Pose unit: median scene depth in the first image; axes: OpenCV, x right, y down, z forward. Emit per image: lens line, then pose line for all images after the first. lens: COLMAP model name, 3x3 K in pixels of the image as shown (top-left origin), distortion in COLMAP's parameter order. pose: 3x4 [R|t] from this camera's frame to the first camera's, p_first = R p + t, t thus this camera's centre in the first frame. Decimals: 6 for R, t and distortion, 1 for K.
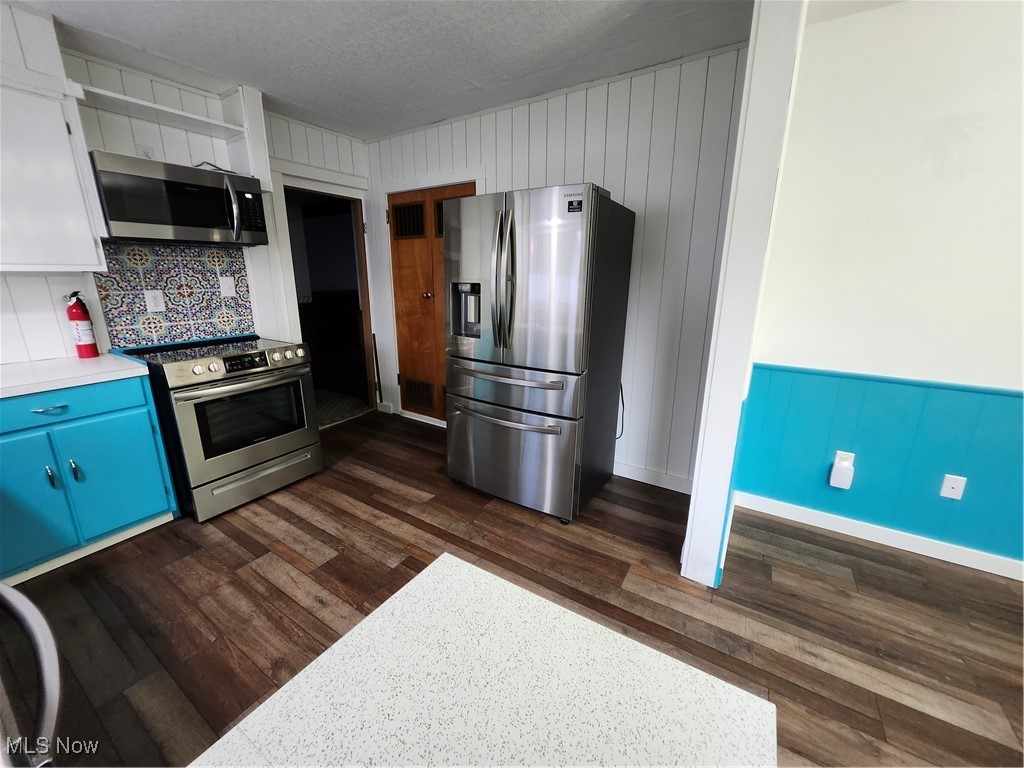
lens RADIAL K [[414.9, 0, 512.0], [0, 414.9, 384.0], [0, 0, 1]] dist [-0.002834, -0.000372]
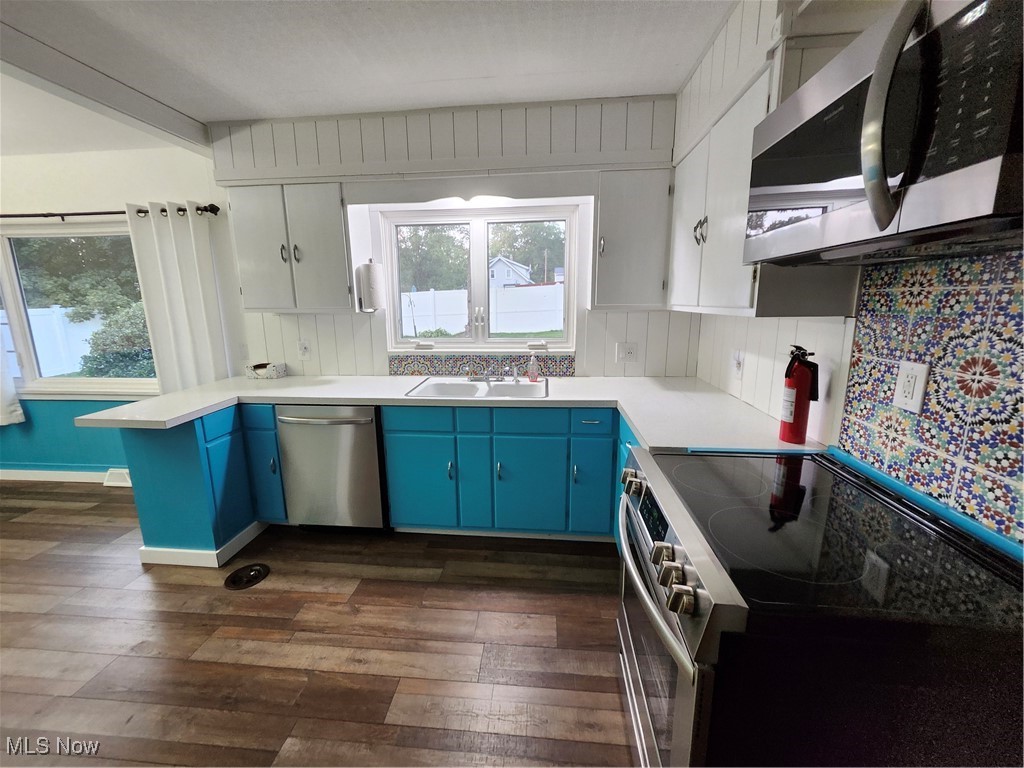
lens RADIAL K [[414.9, 0, 512.0], [0, 414.9, 384.0], [0, 0, 1]] dist [-0.002834, -0.000372]
pose [[-0.891176, 0.095038, -0.443592, -0.295559], [-0.111169, 0.902248, 0.416641, -0.340428], [0.439827, 0.420614, -0.793496, 1.168367]]
